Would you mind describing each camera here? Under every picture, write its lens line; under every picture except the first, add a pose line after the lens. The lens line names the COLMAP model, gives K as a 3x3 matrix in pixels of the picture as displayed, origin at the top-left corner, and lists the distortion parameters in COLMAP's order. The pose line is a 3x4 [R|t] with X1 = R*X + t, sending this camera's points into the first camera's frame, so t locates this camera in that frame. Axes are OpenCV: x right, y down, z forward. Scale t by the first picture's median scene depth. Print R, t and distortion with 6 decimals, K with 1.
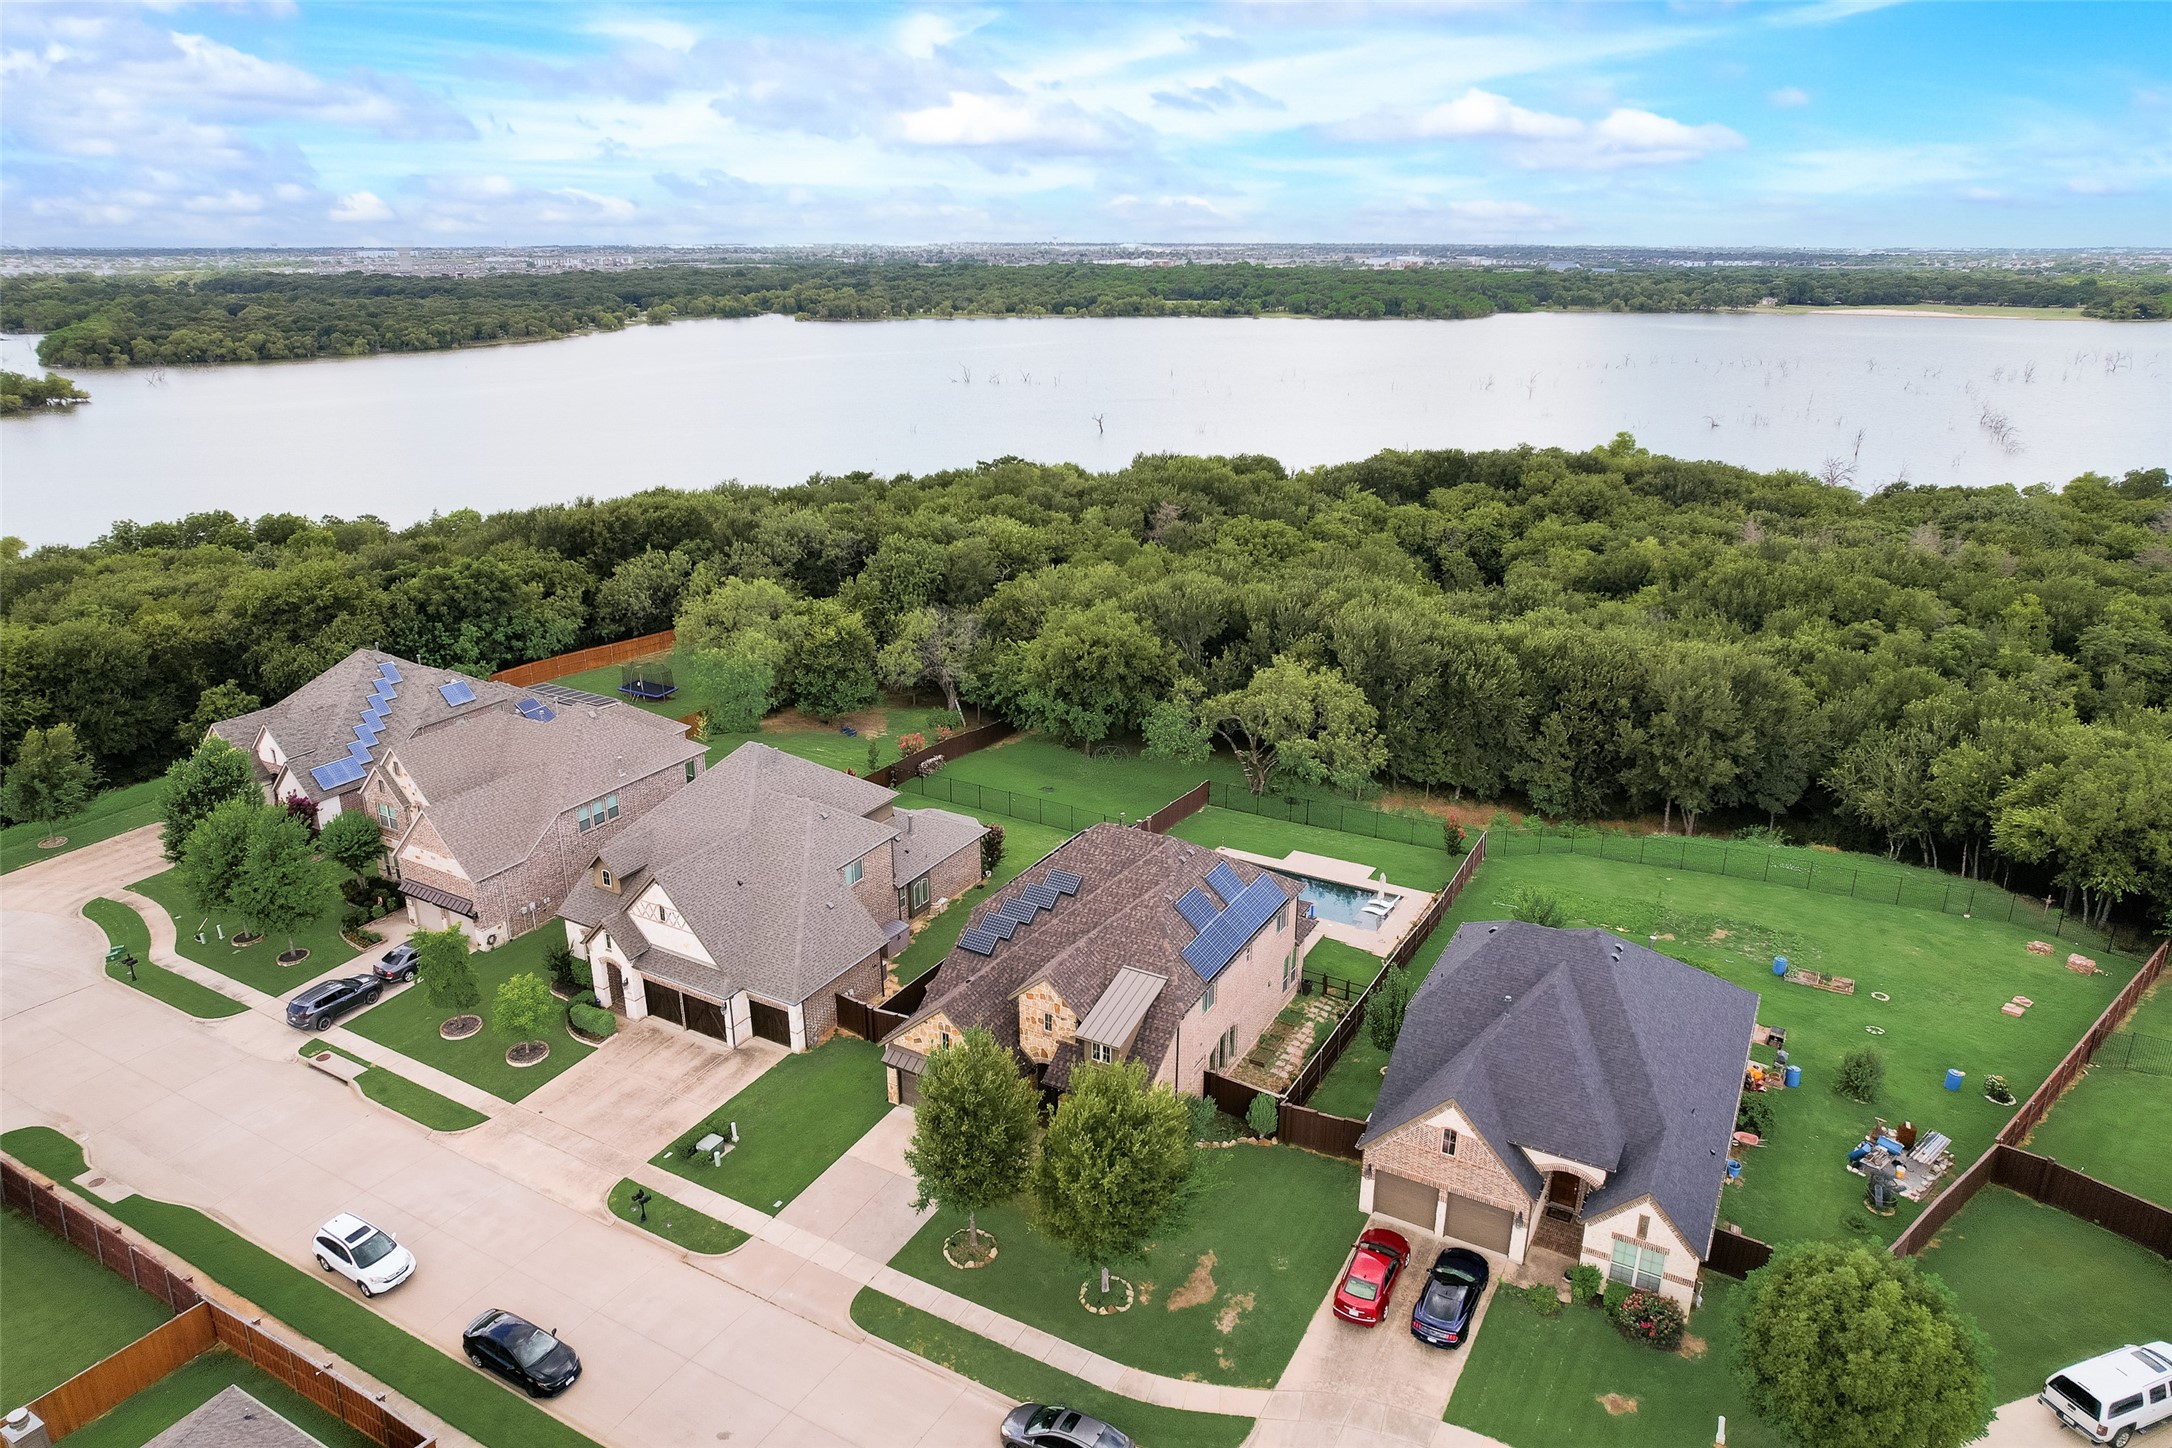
lens RADIAL K [[1394.4, 0, 1088.4], [0, 1394.4, 721.0], [0, 0, 1]] dist [-0.071604, 0.063721]
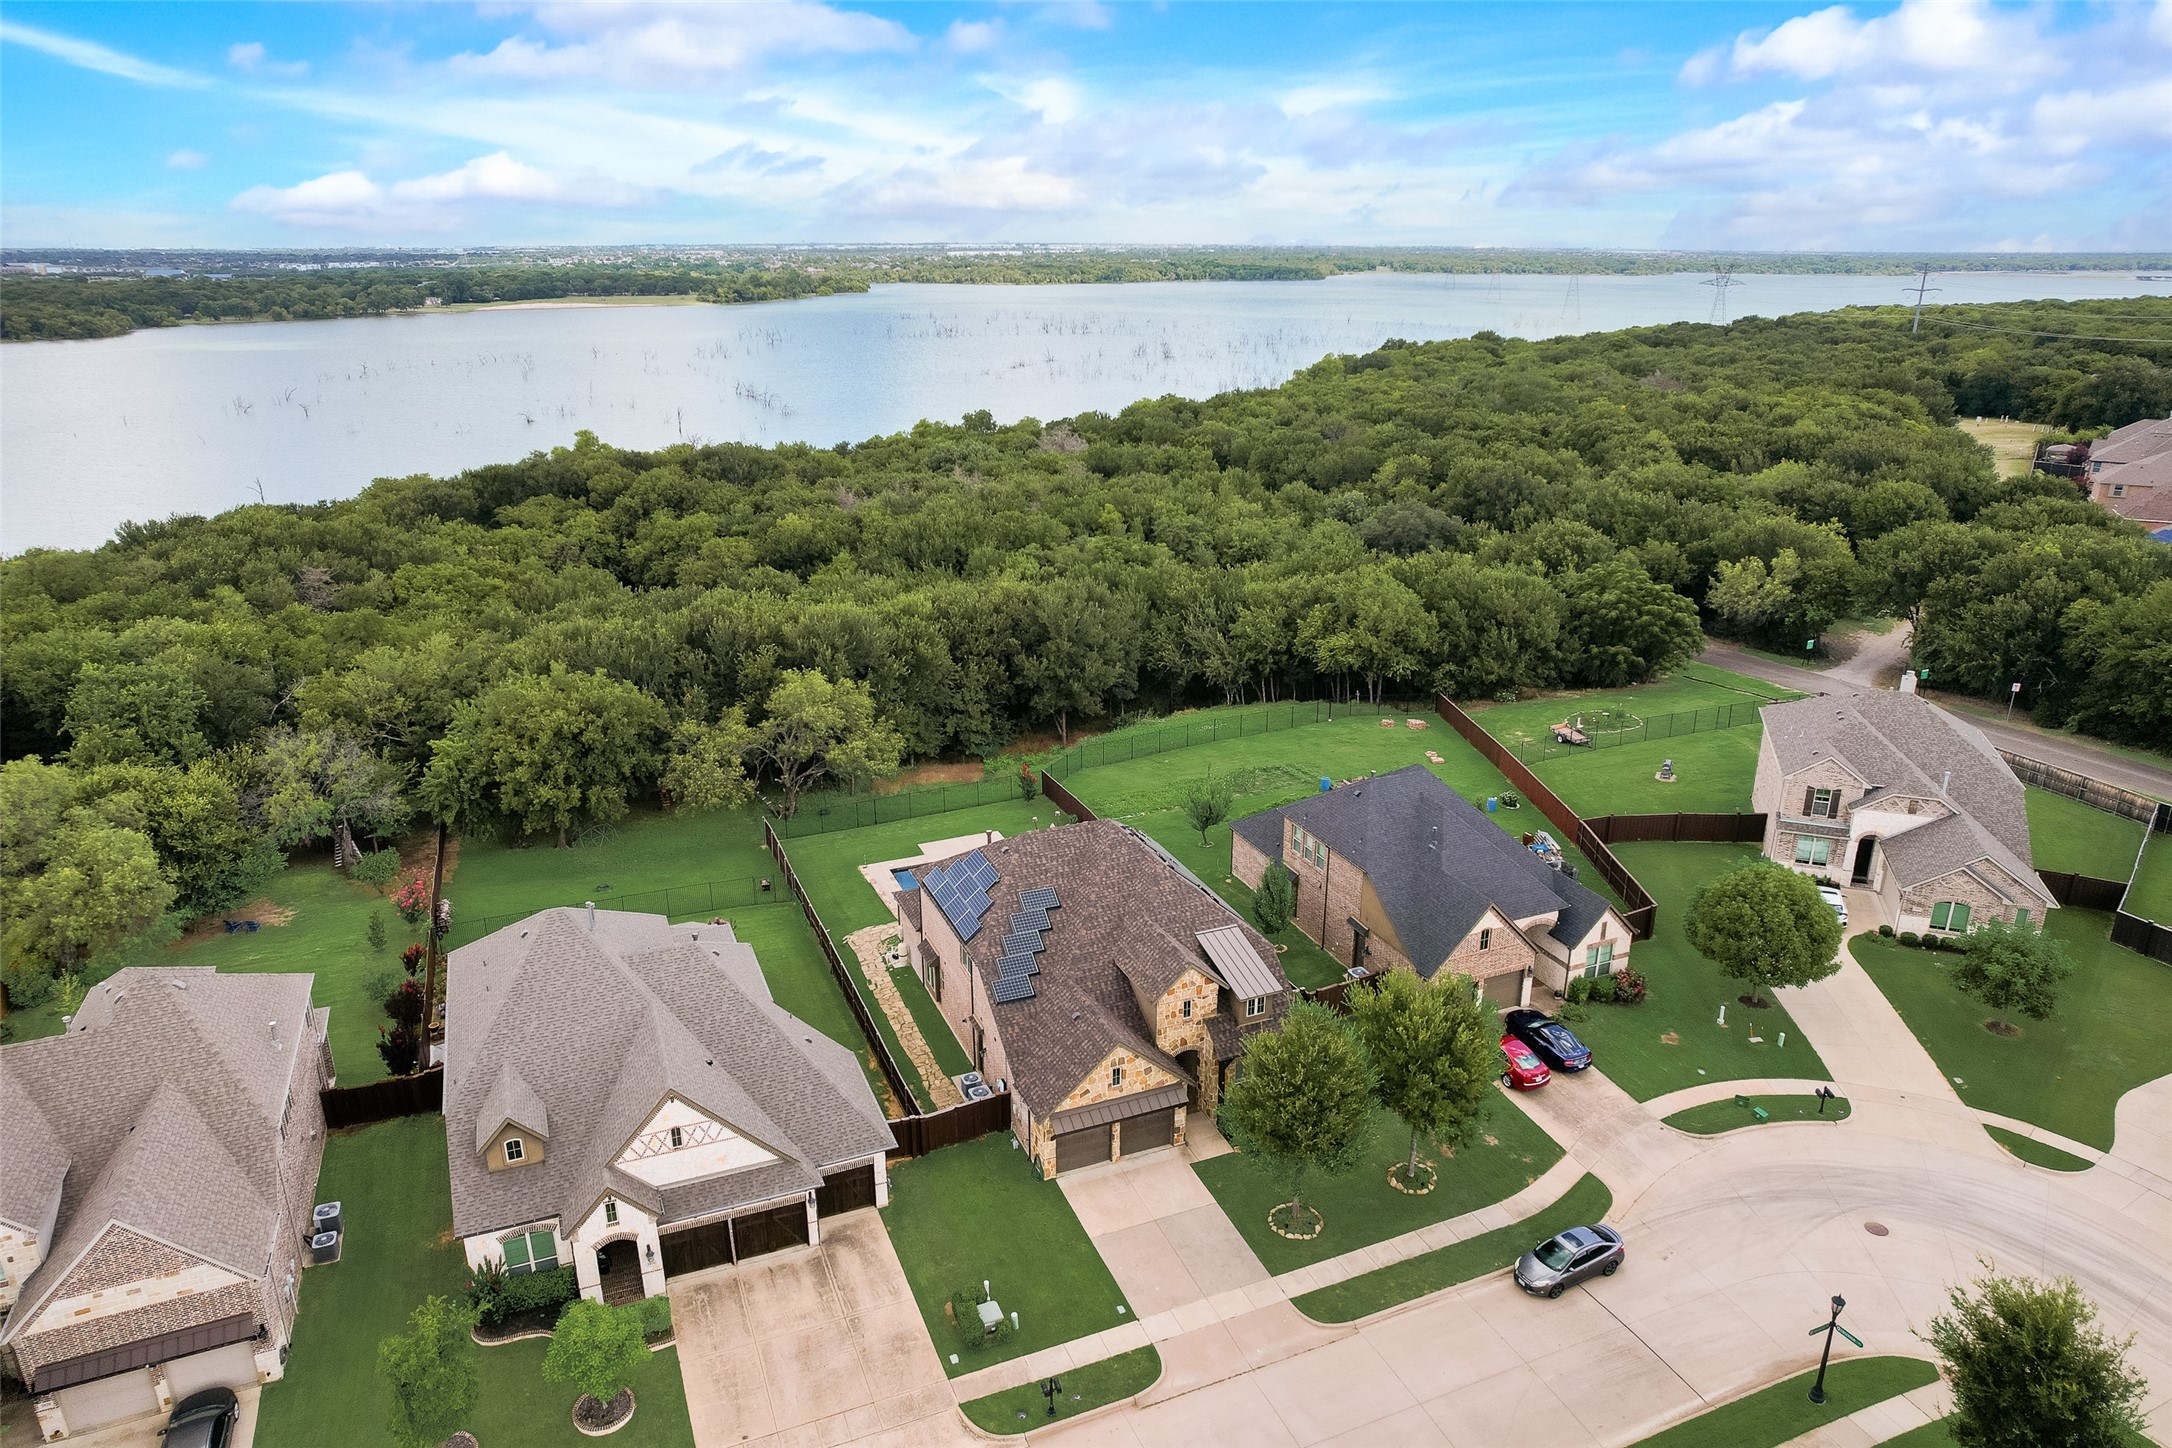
lens RADIAL K [[1394.4, 0, 1088.4], [0, 1394.4, 721.0], [0, 0, 1]] dist [-0.071604, 0.063721]
pose [[0.609601, -0.260199, 0.748788, -0.565961], [0.260519, 0.957886, 0.120766, -0.091396], [-0.748677, 0.121454, 0.651715, 0.267973]]
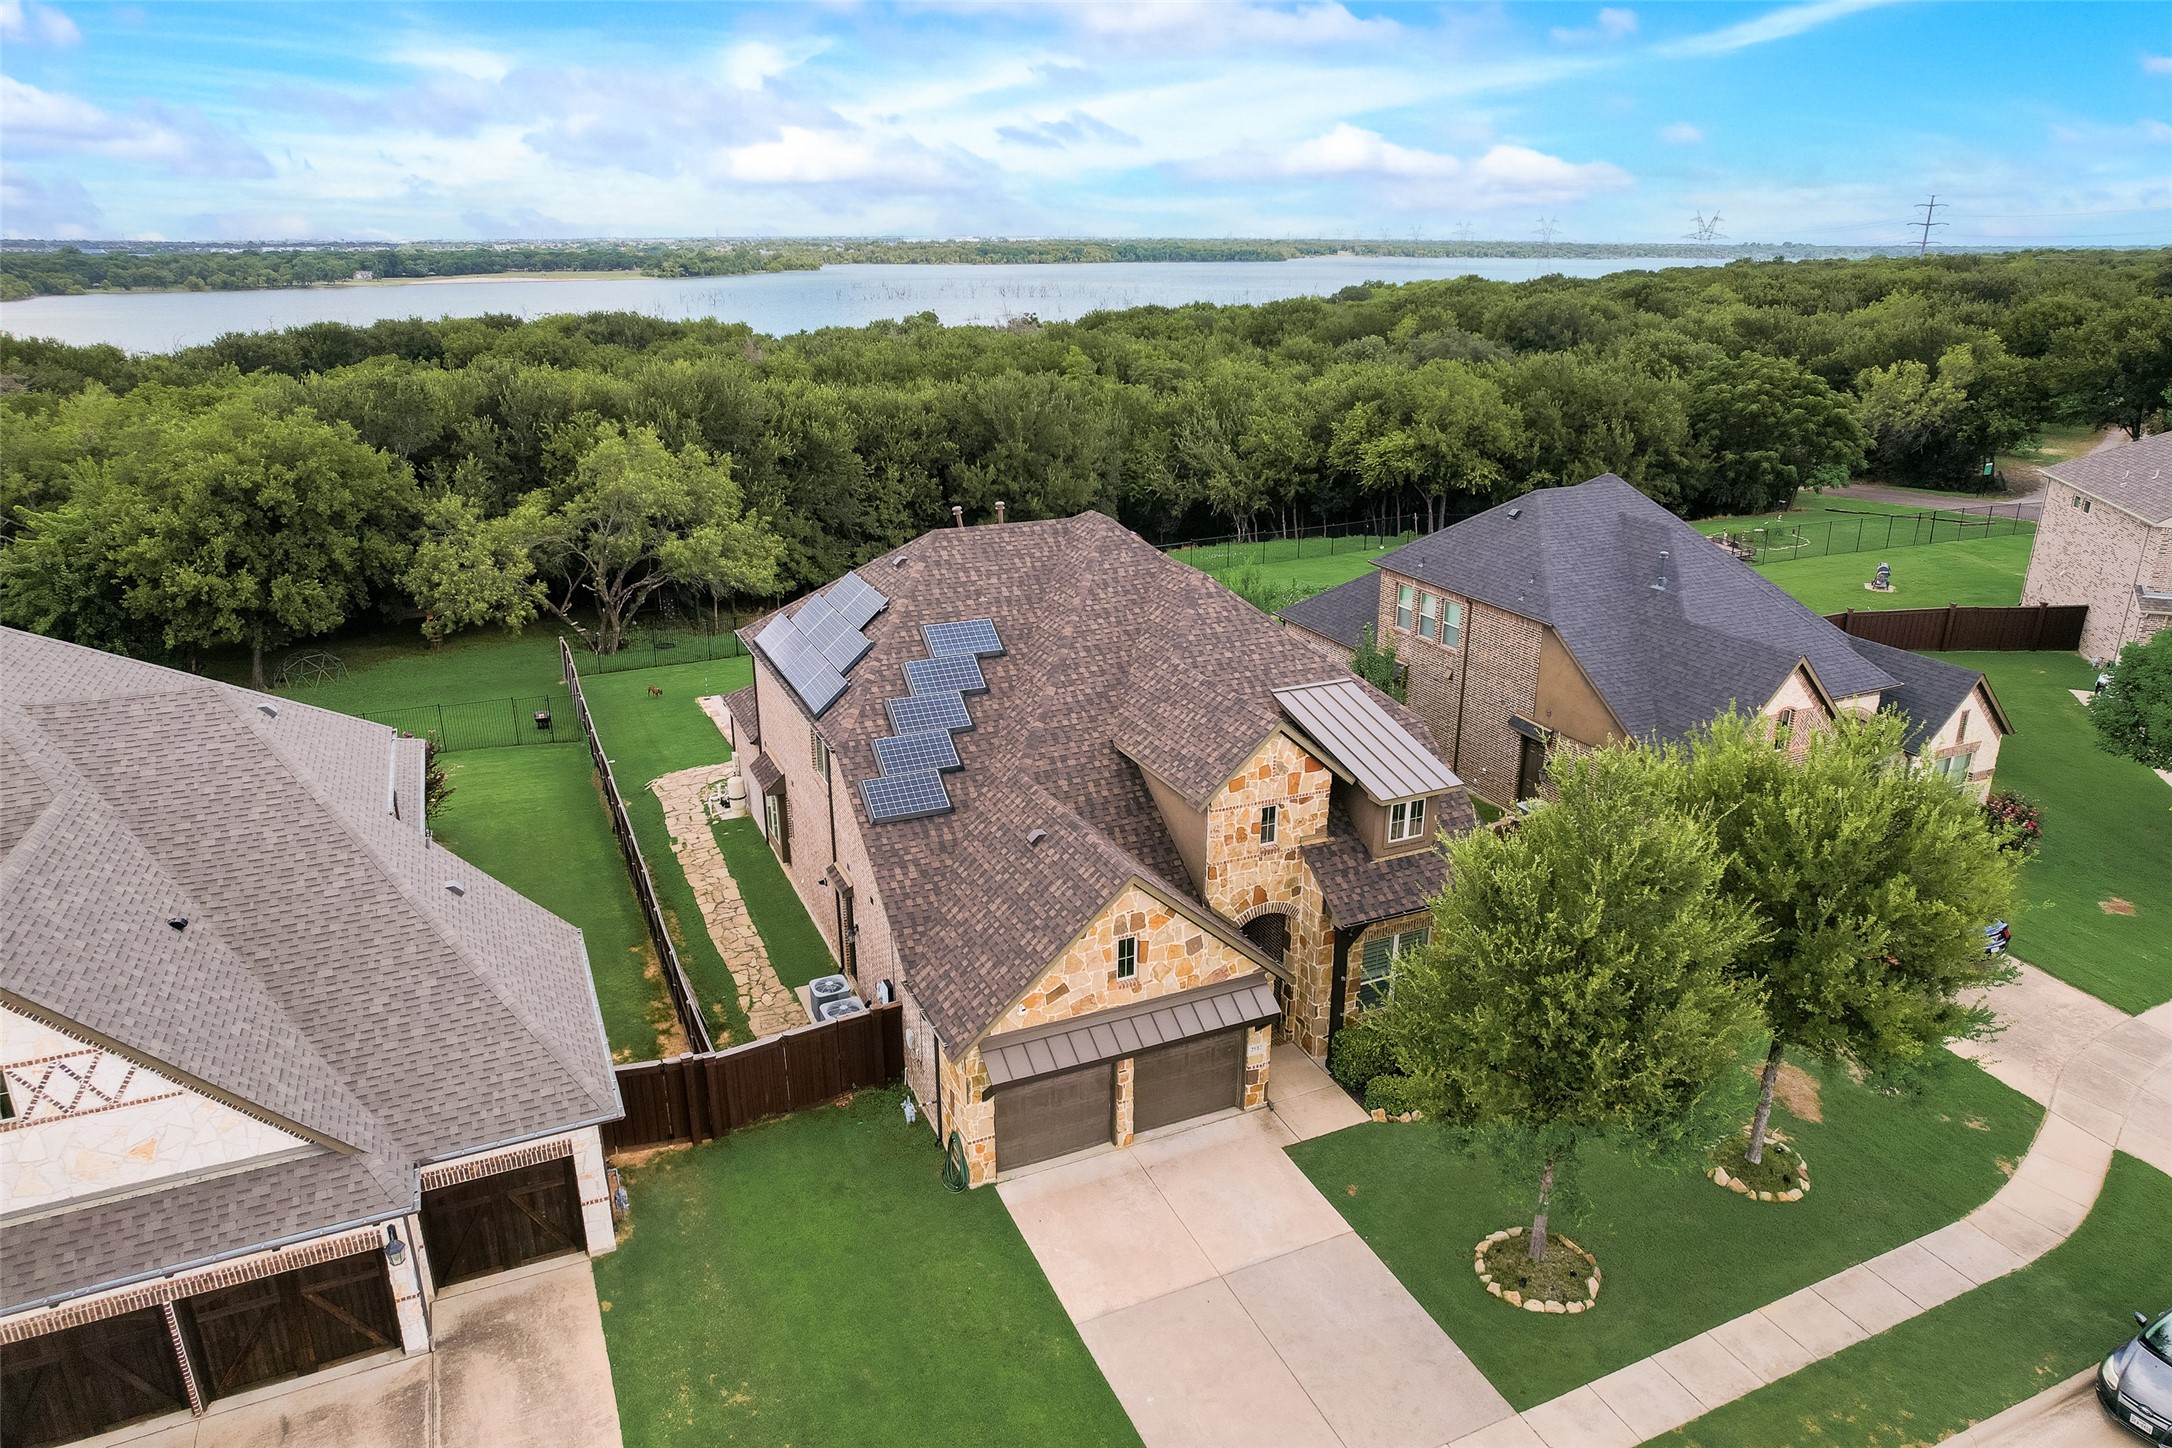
lens RADIAL K [[1394.4, 0, 1088.4], [0, 1394.4, 721.0], [0, 0, 1]] dist [-0.071604, 0.063721]
pose [[0.586461, -0.266382, 0.764921, -0.312230], [0.266033, 0.955330, 0.128726, 0.075003], [-0.765043, 0.128001, 0.631130, 0.536186]]
